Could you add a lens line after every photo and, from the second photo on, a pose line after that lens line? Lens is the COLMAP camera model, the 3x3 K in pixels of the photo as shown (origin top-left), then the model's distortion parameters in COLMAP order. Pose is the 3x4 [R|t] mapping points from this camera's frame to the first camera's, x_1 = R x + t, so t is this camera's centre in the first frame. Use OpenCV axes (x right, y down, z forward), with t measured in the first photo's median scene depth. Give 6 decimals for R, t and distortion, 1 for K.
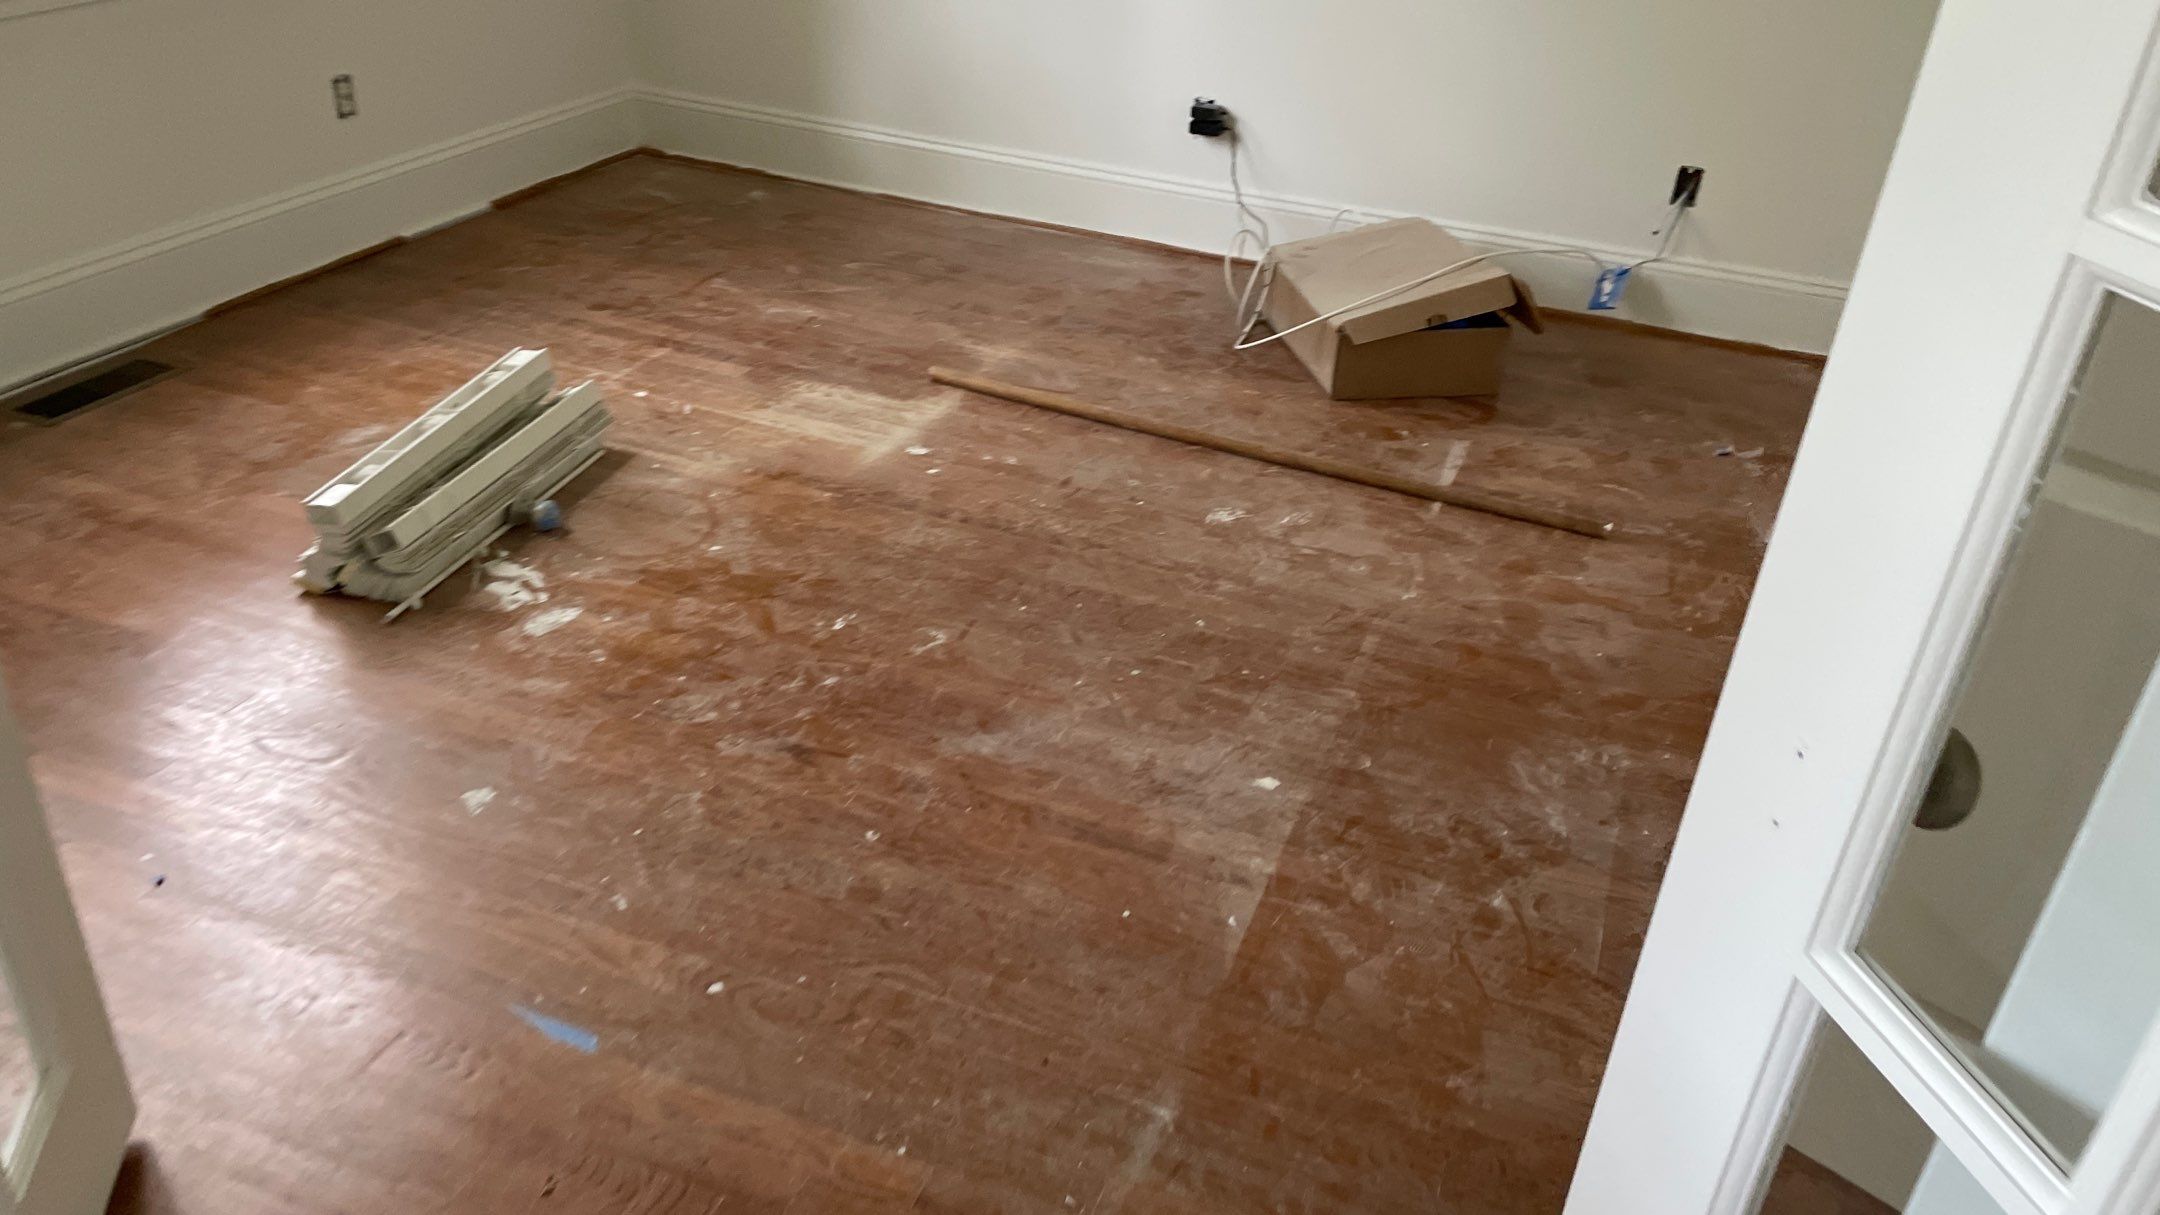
lens RADIAL K [[1637.0, 0, 1084.5], [0, 1637.0, 609.6], [0, 0, 1]] dist [0.077260, -0.089305]
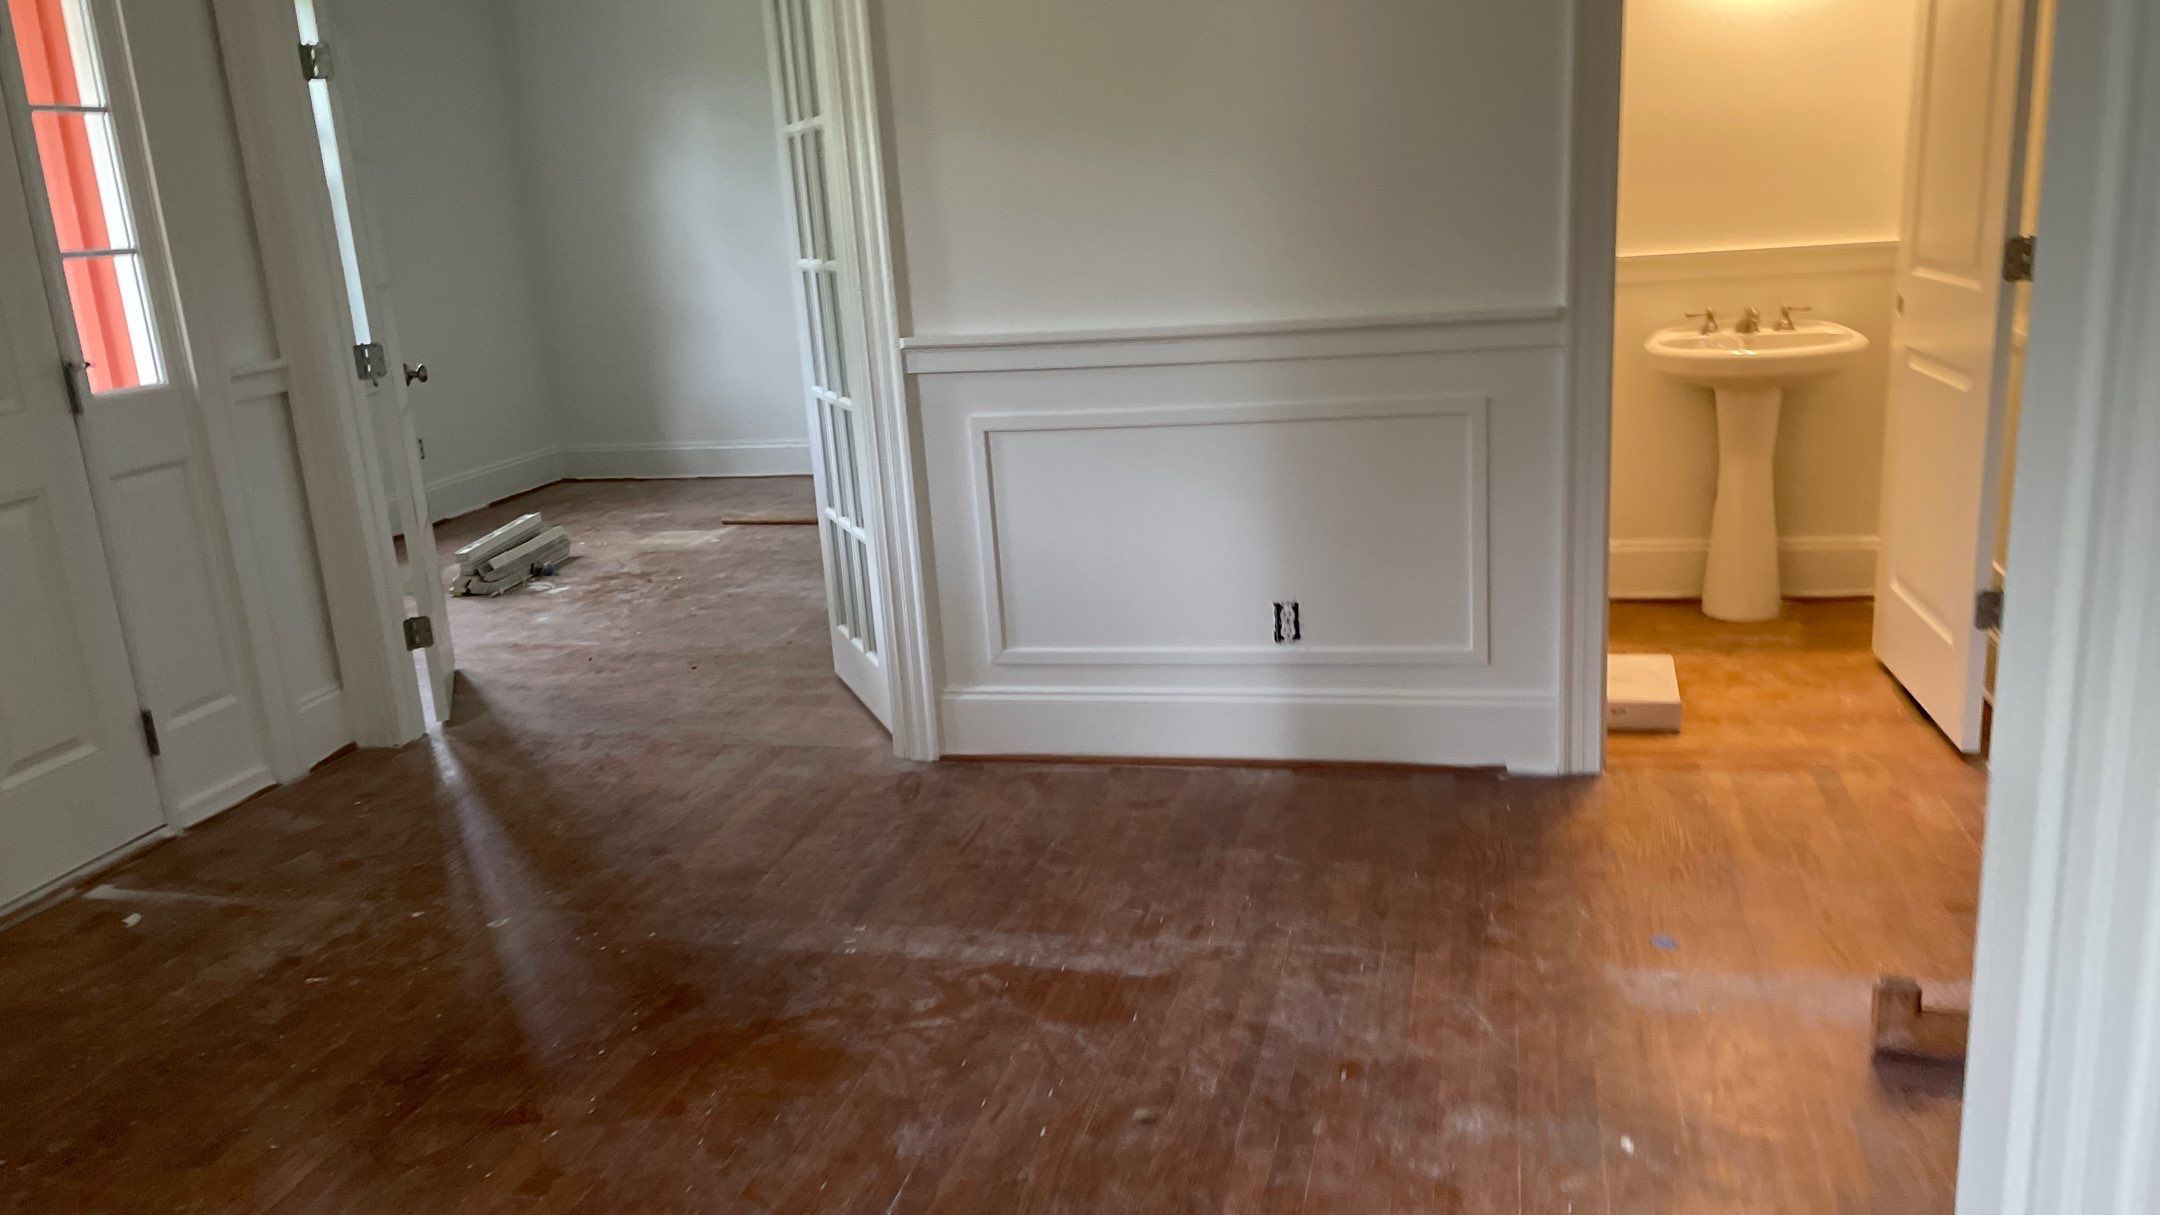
lens RADIAL K [[1637.0, 0, 1092.3], [0, 1637.0, 603.2], [0, 0, 1]] dist [0.077260, -0.089305]
pose [[0.982542, -0.167477, 0.081013, 0.225058], [0.182921, 0.949088, -0.256462, 0.717739], [-0.033937, 0.266804, 0.963153, -1.231508]]
